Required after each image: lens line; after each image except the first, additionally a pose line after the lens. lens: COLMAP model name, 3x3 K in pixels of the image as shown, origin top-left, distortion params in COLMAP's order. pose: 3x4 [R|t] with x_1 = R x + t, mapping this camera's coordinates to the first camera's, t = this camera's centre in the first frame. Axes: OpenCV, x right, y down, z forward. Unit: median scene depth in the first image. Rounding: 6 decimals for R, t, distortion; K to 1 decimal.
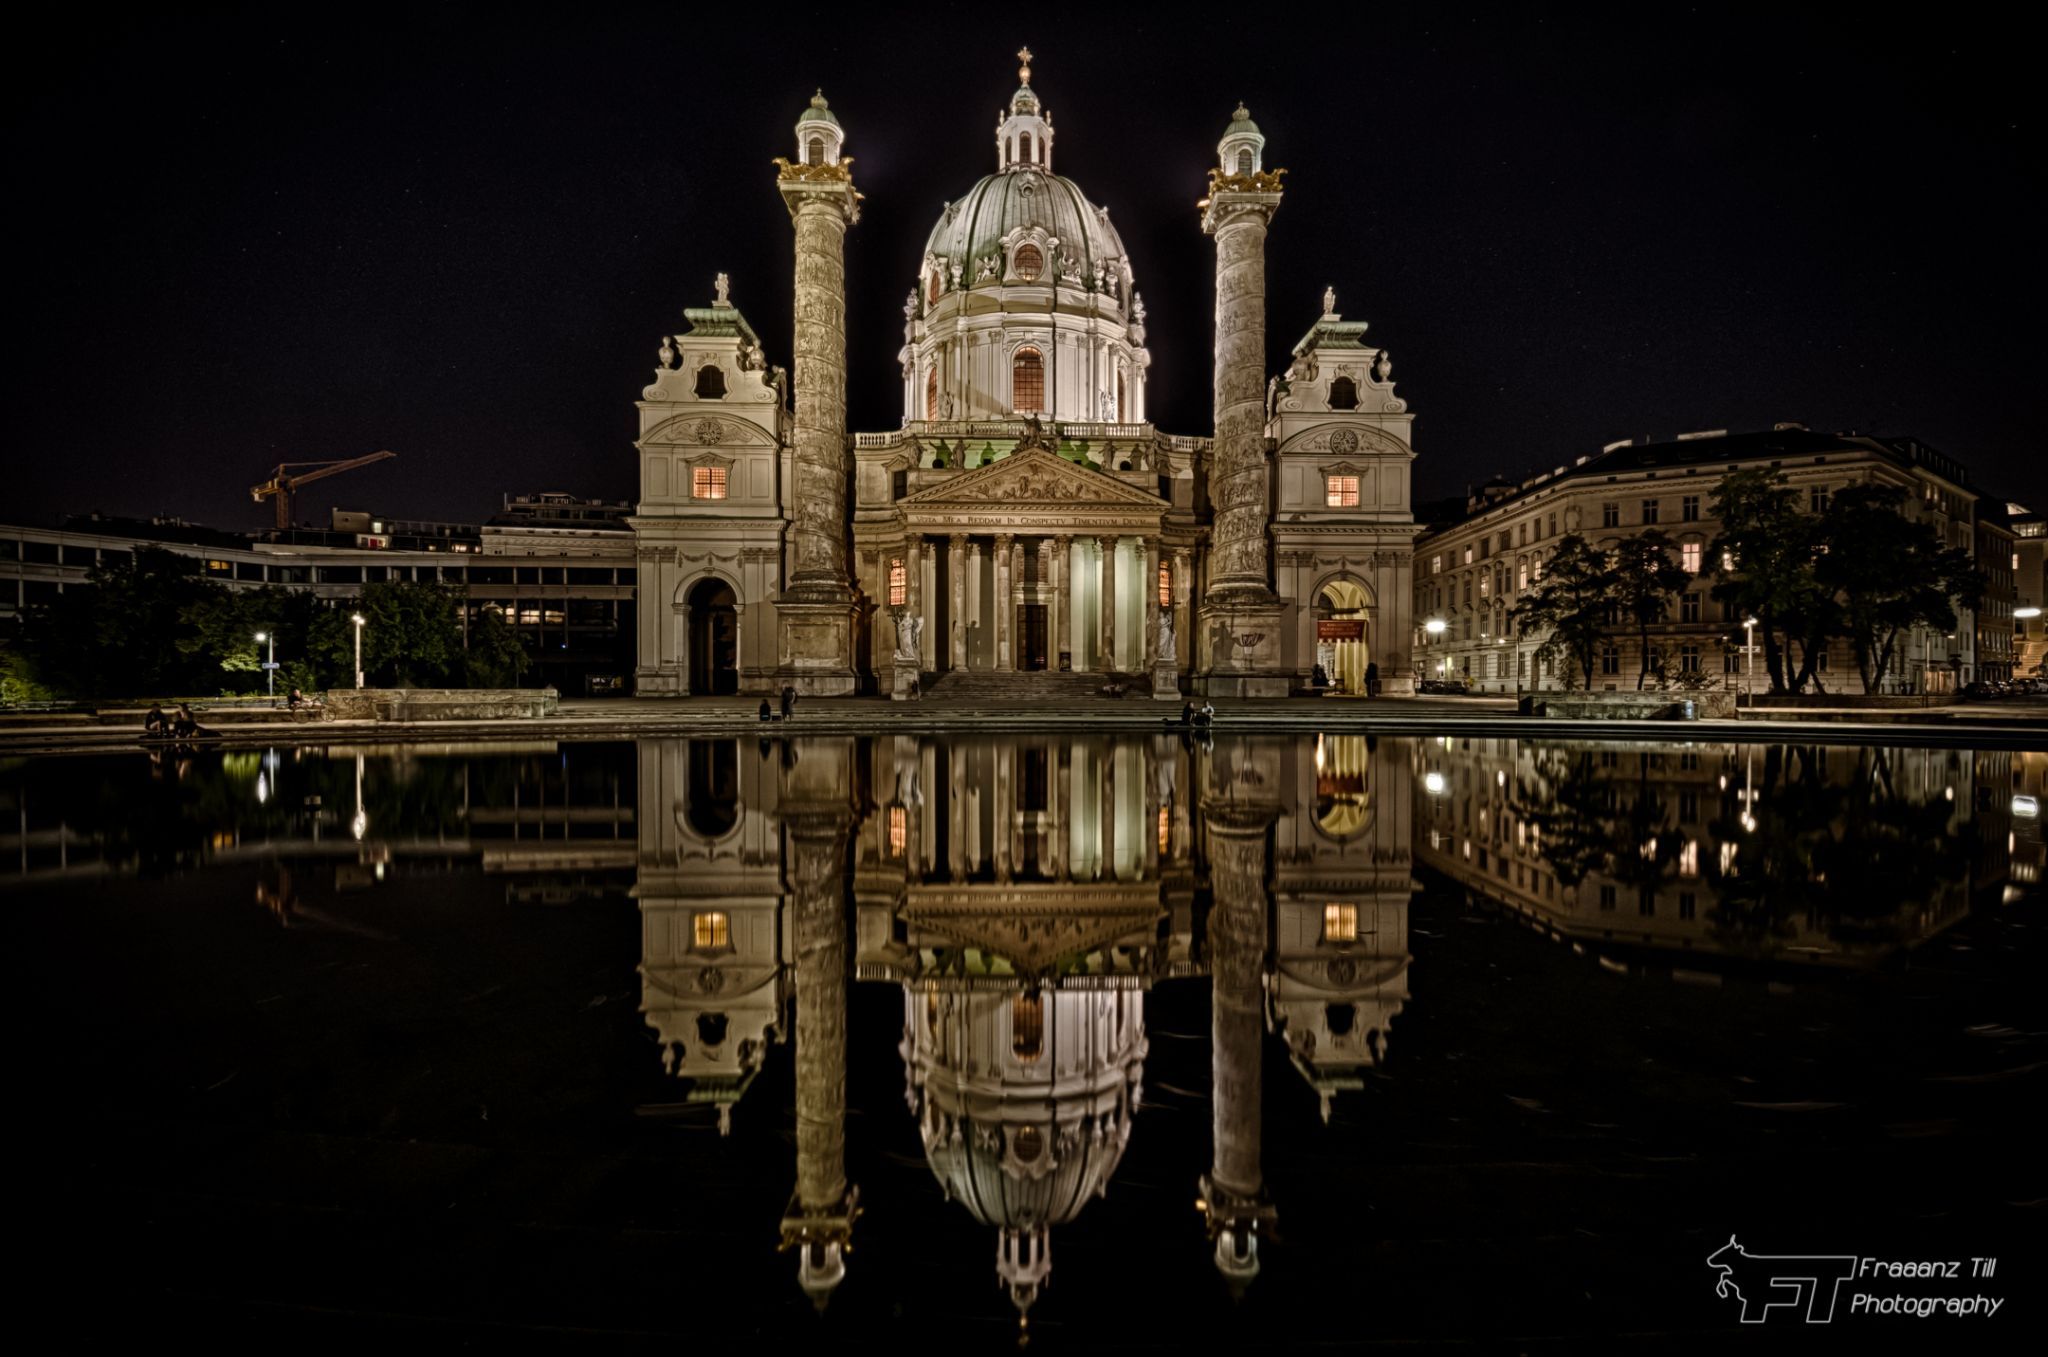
lens RADIAL K [[911.2, 0, 1031.0], [0, 911.2, 701.4], [0, 0, 1]] dist [0.015895, -0.000221]
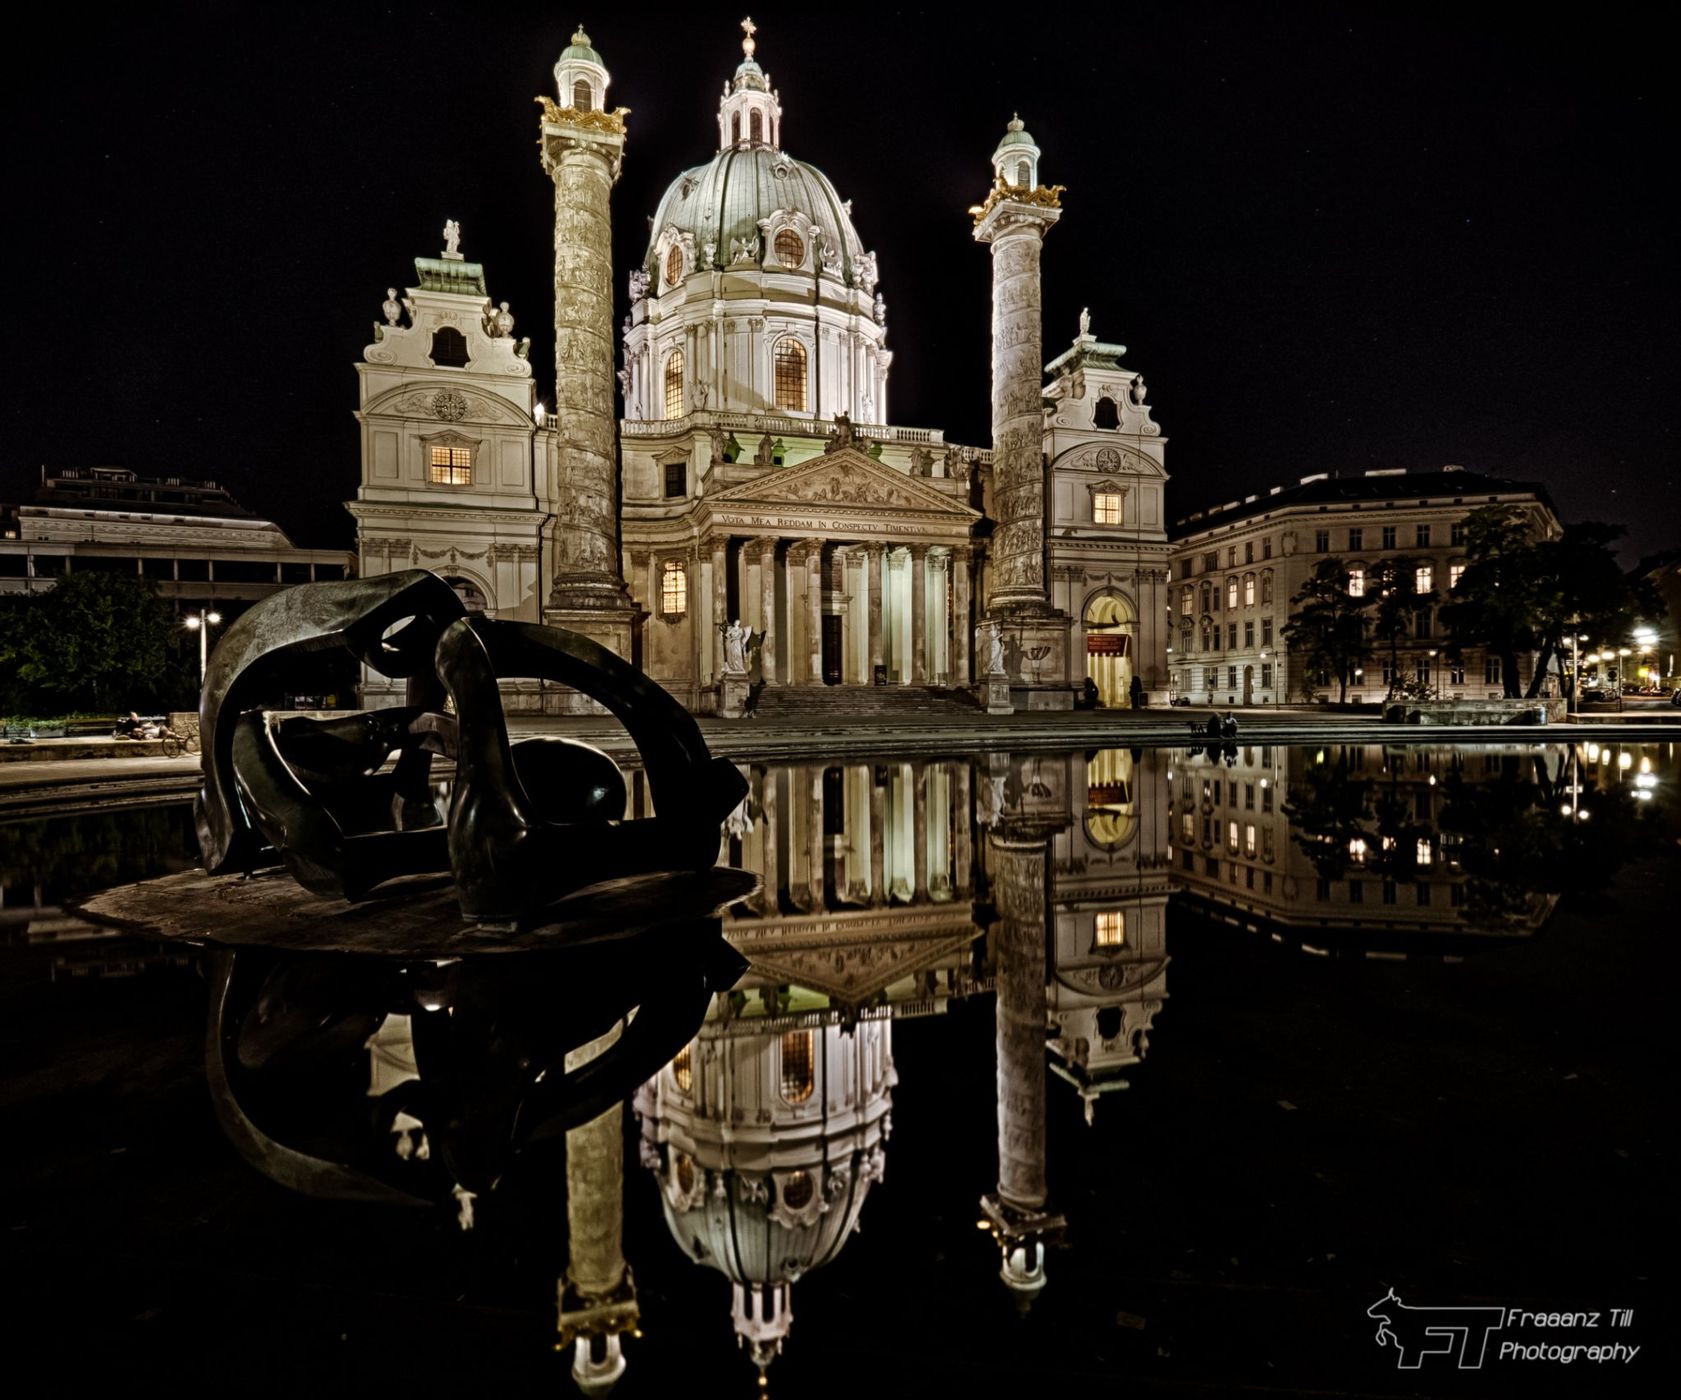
lens RADIAL K [[945.3, 0, 832.9], [0, 945.3, 720.2], [0, 0, 1]] dist [0.026018, -0.022224]
pose [[0.965014, -0.014229, 0.261812, -0.240031], [0.013787, 0.999899, 0.003525, -0.000783], [-0.261835, 0.000208, 0.965113, 0.054464]]
